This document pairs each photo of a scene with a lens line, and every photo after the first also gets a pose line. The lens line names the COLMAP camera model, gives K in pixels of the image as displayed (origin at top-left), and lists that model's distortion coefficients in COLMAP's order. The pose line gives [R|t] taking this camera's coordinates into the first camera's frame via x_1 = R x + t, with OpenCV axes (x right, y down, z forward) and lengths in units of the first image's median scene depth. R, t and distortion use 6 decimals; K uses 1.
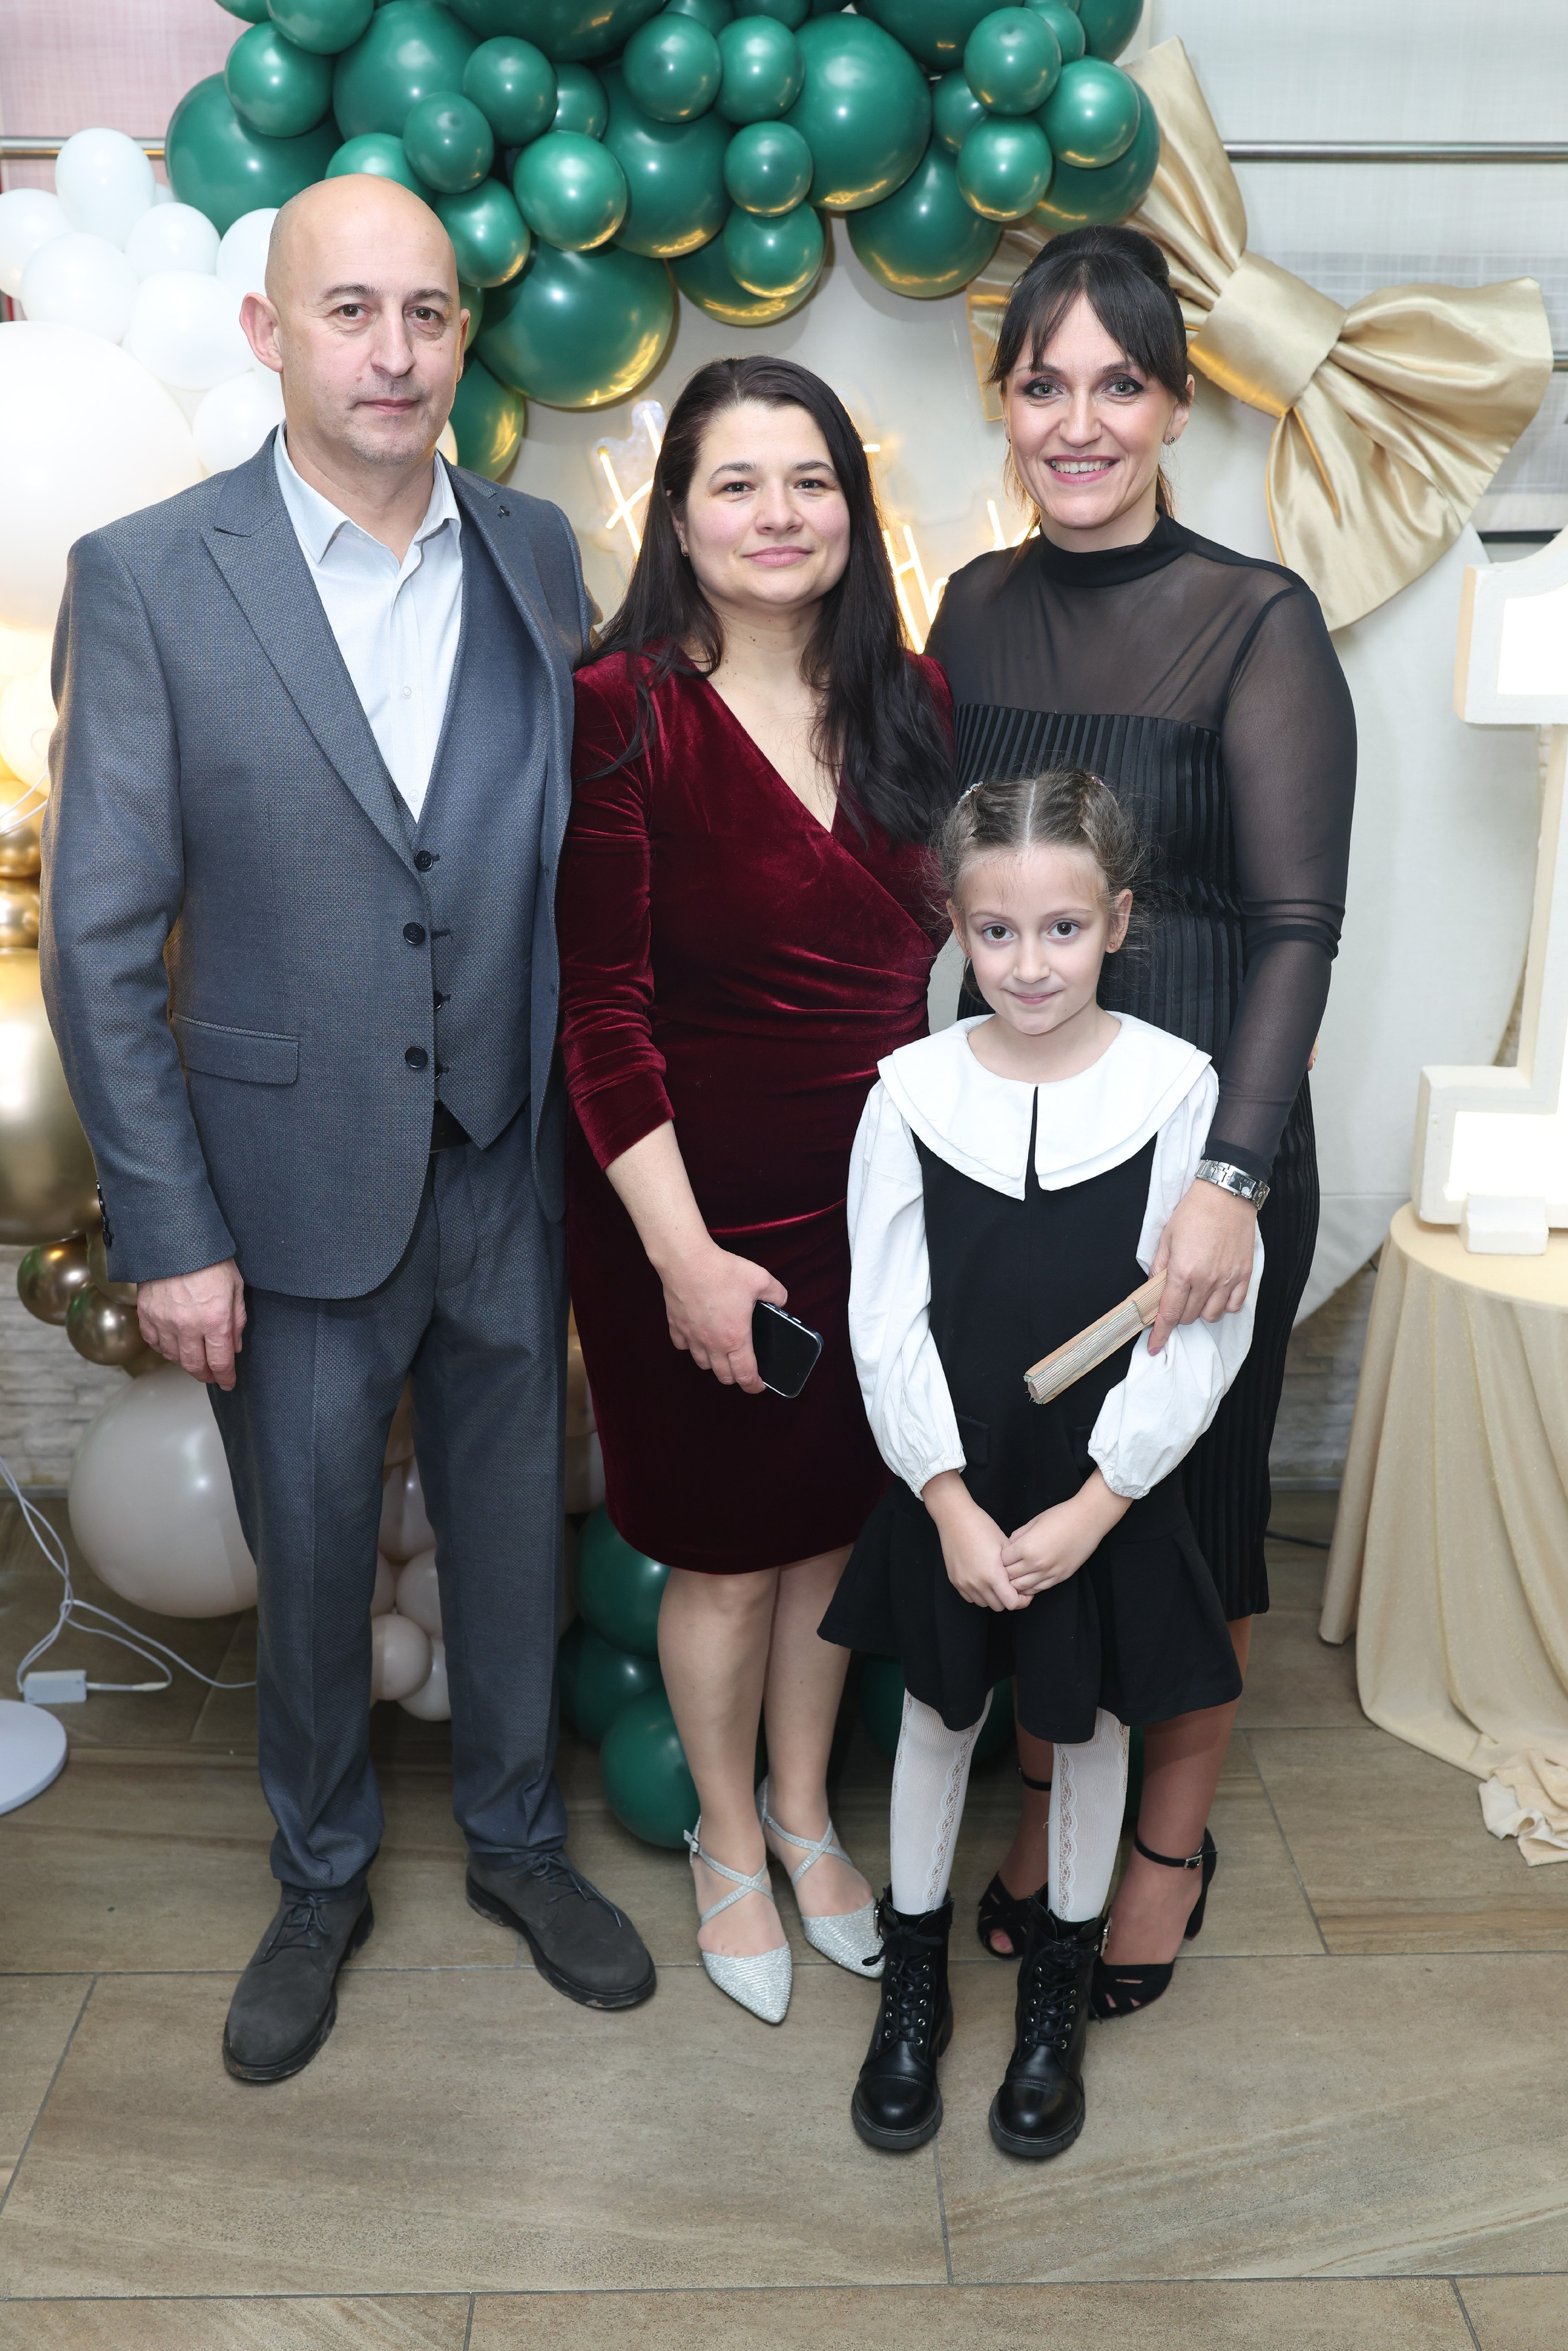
lens RADIAL K [[2239.9, 0, 782.0], [0, 2239.9, 1167.6], [0, 0, 1]] dist [-0.002219, 0.000000]
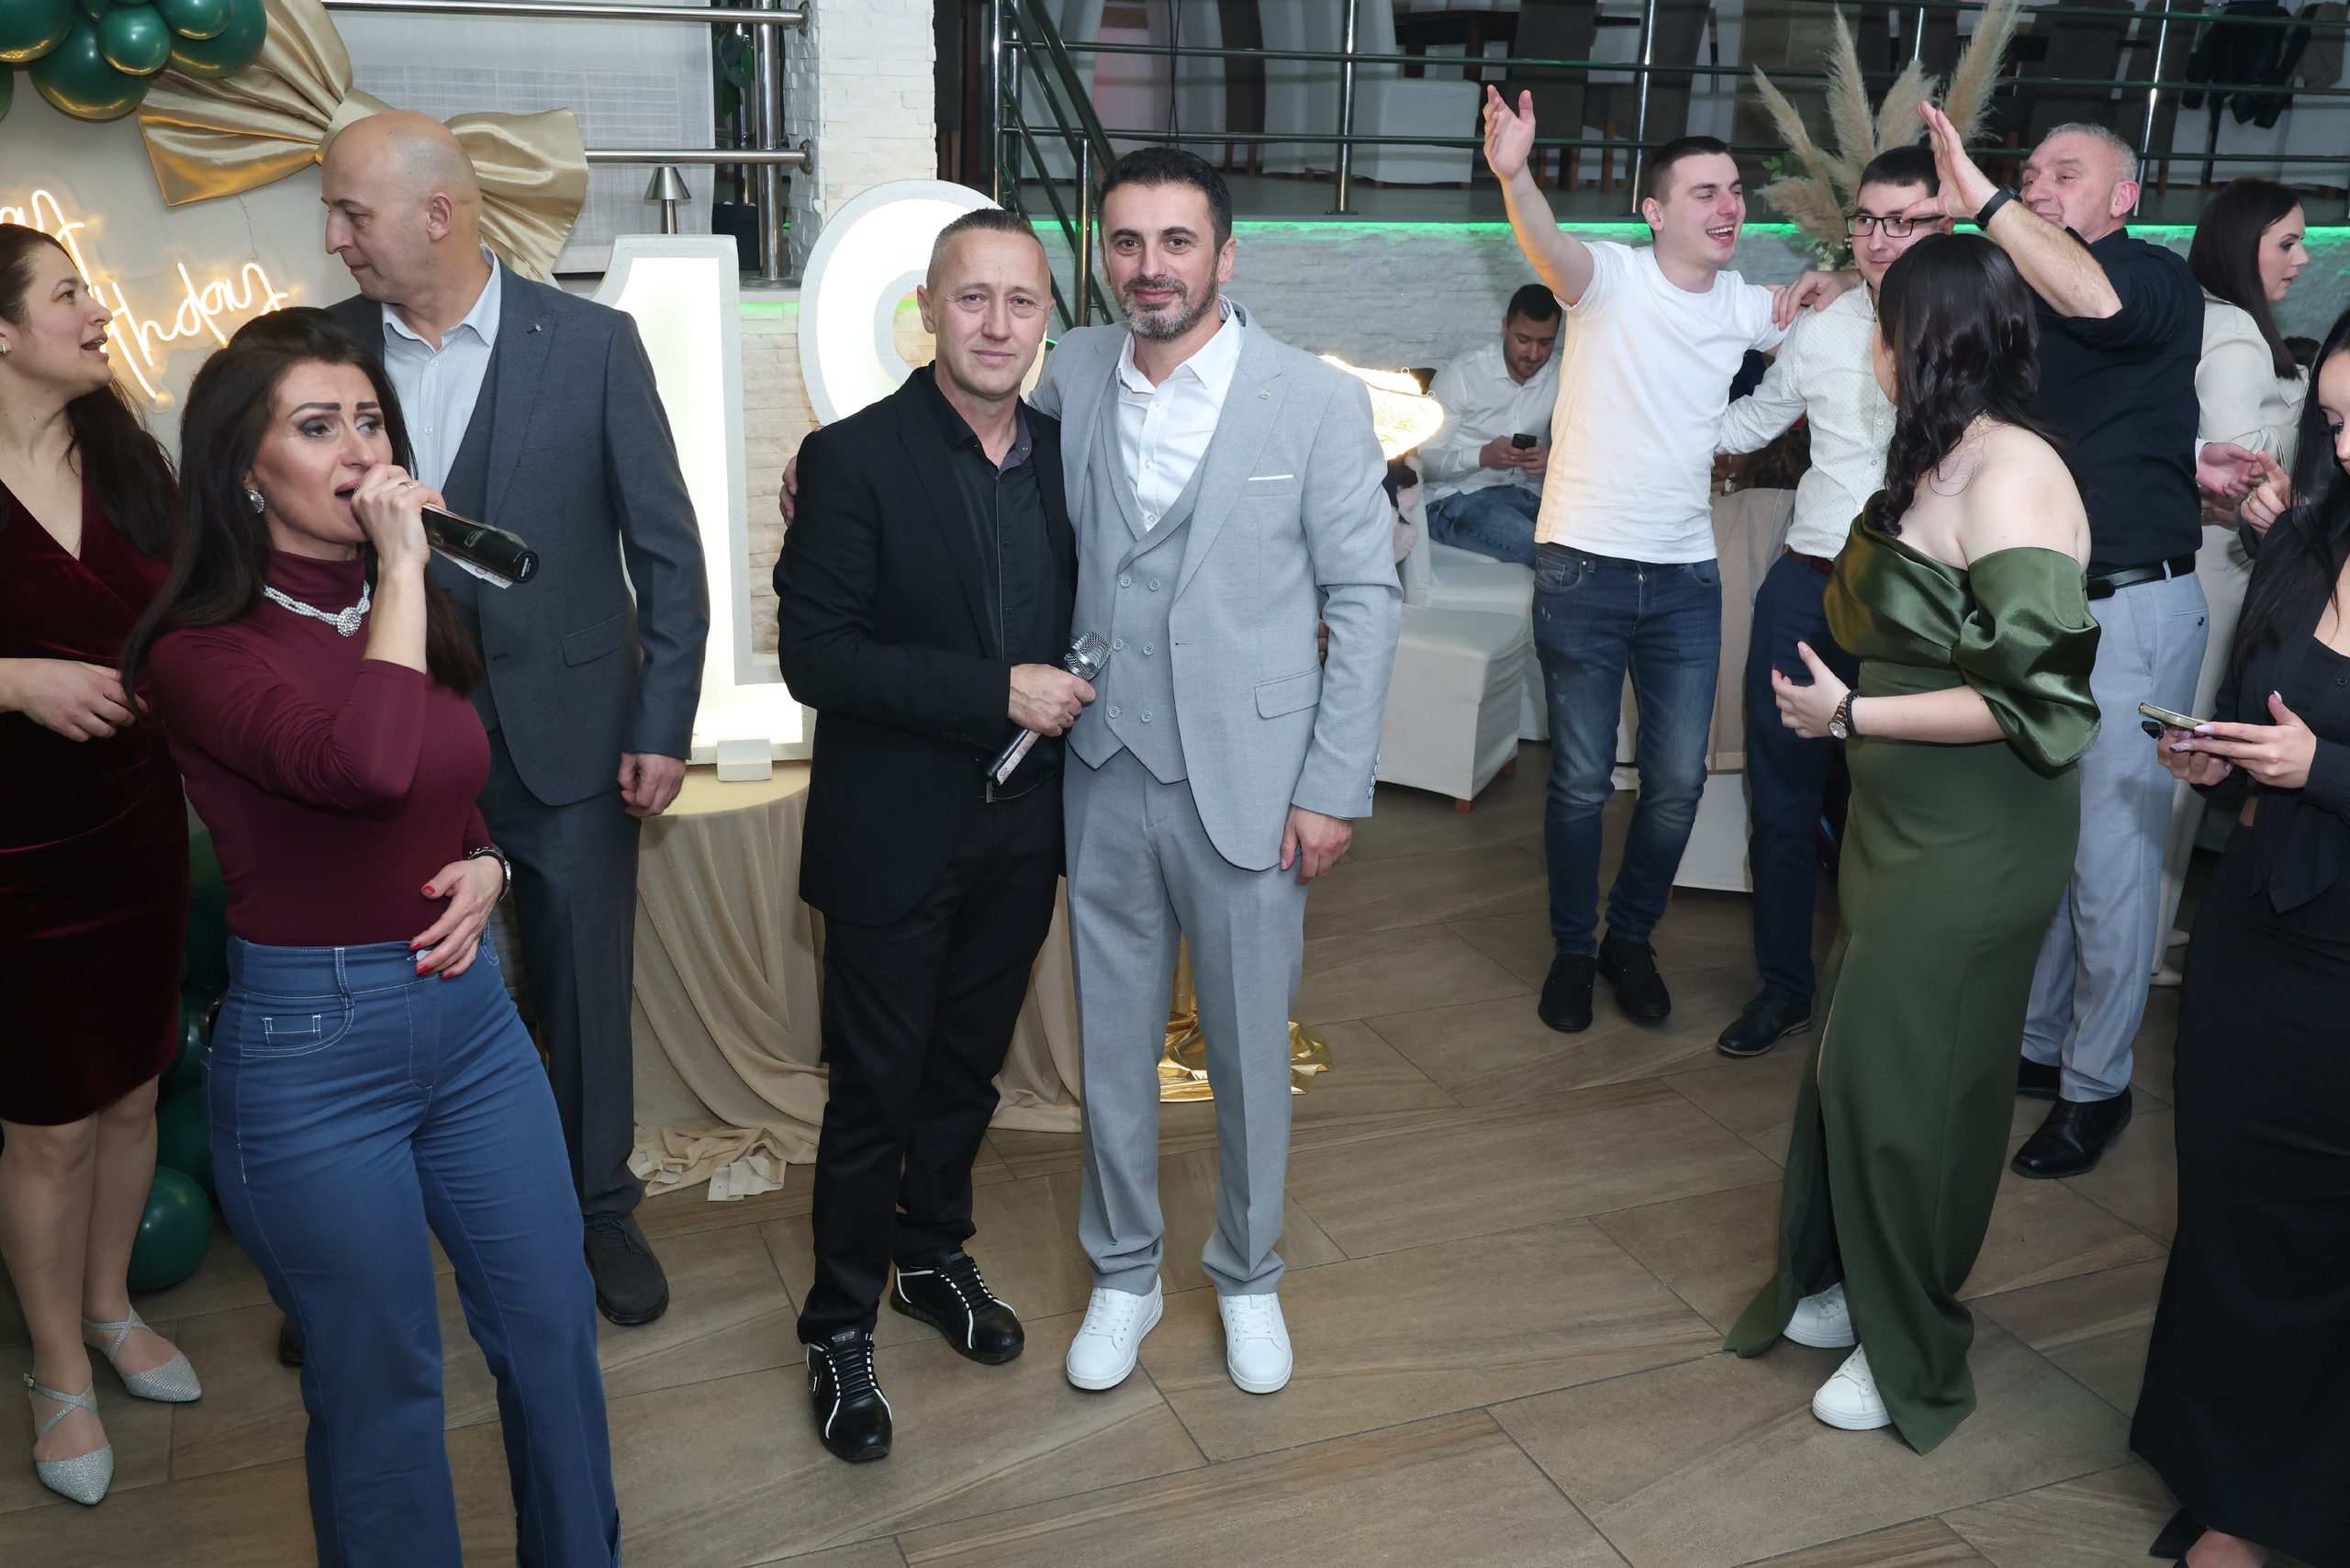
lens RADIAL K [[2239.1, 0, 1182.0], [0, 2239.1, 789.1], [0, 0, 1]] dist [-0.002219, 0.000000]
pose [[0.935412, -0.086026, 0.342935, 0.202947], [0.089945, 0.995937, 0.004491, 0.079102], [-0.341928, 0.026644, 0.939348, -0.558835]]
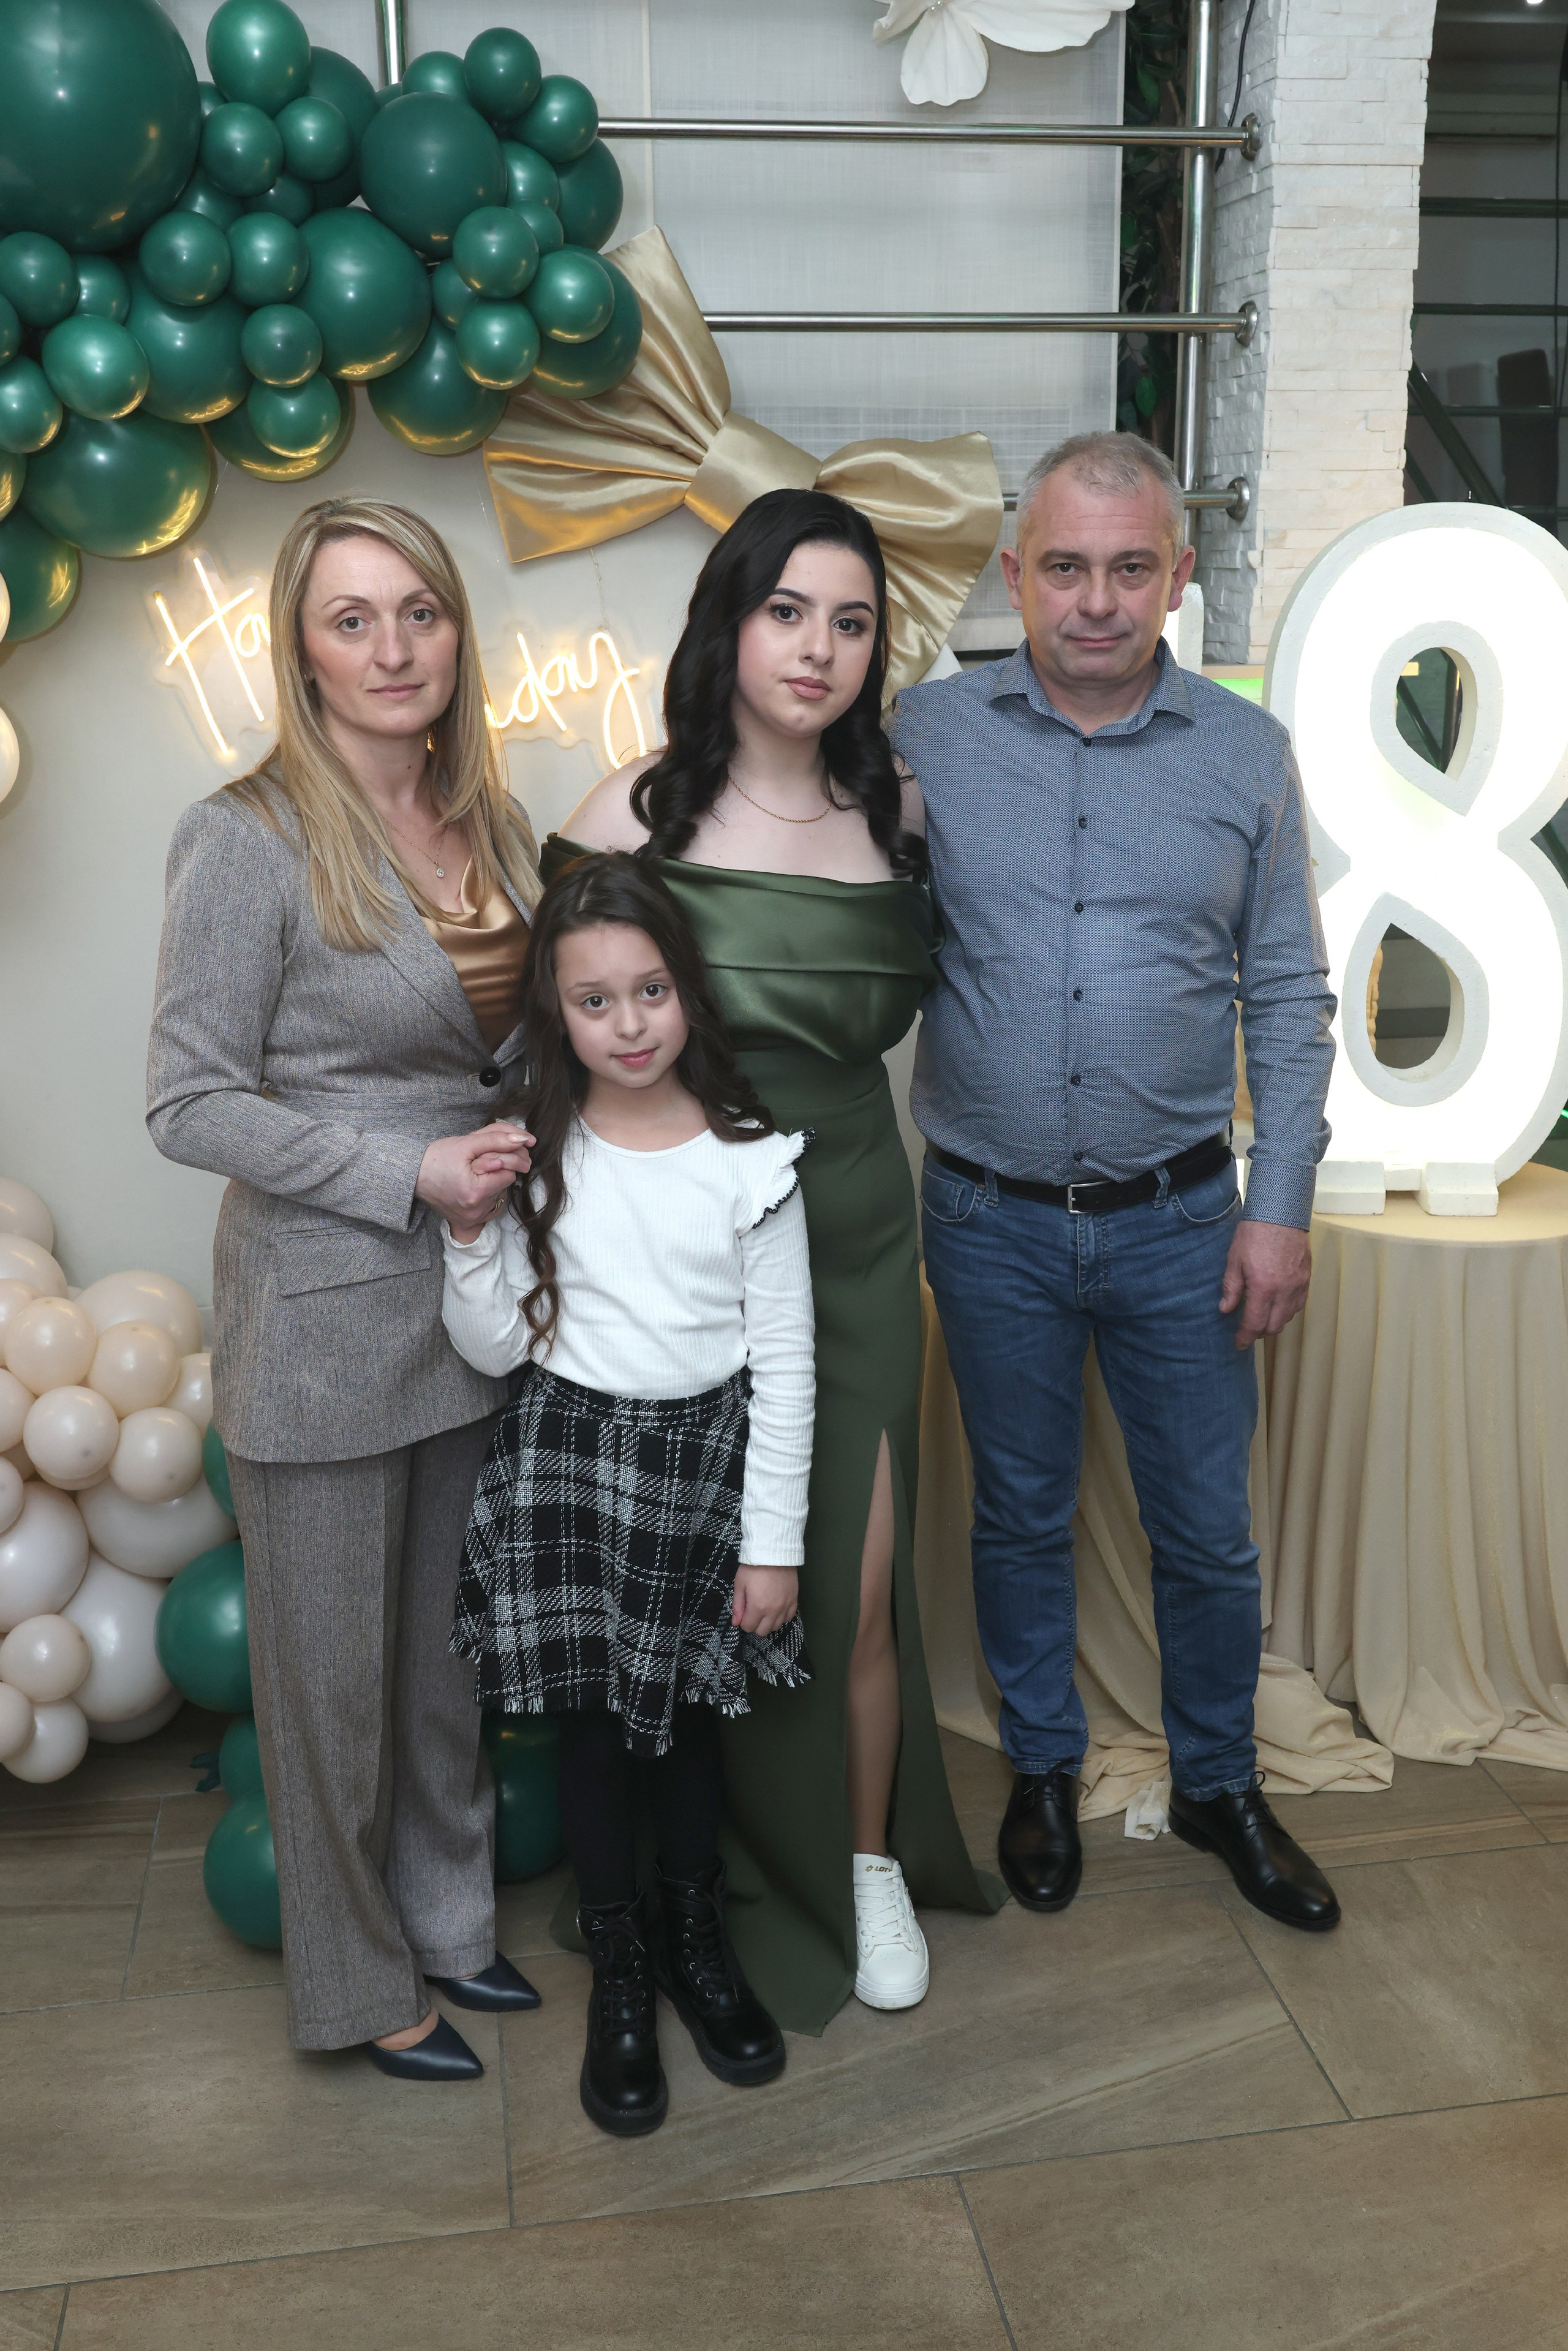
lens RADIAL K [[2239.9, 0, 781.6], [0, 2239.9, 1179.3], [0, 0, 1]] dist [-0.002219, 0.000000]
pose [[0.990237, -0.050459, 0.129938, 0.077040], [0.056105, 0.997617, -0.040163, 0.027893], [-0.127601, 0.047061, 0.990708, -0.121567]]
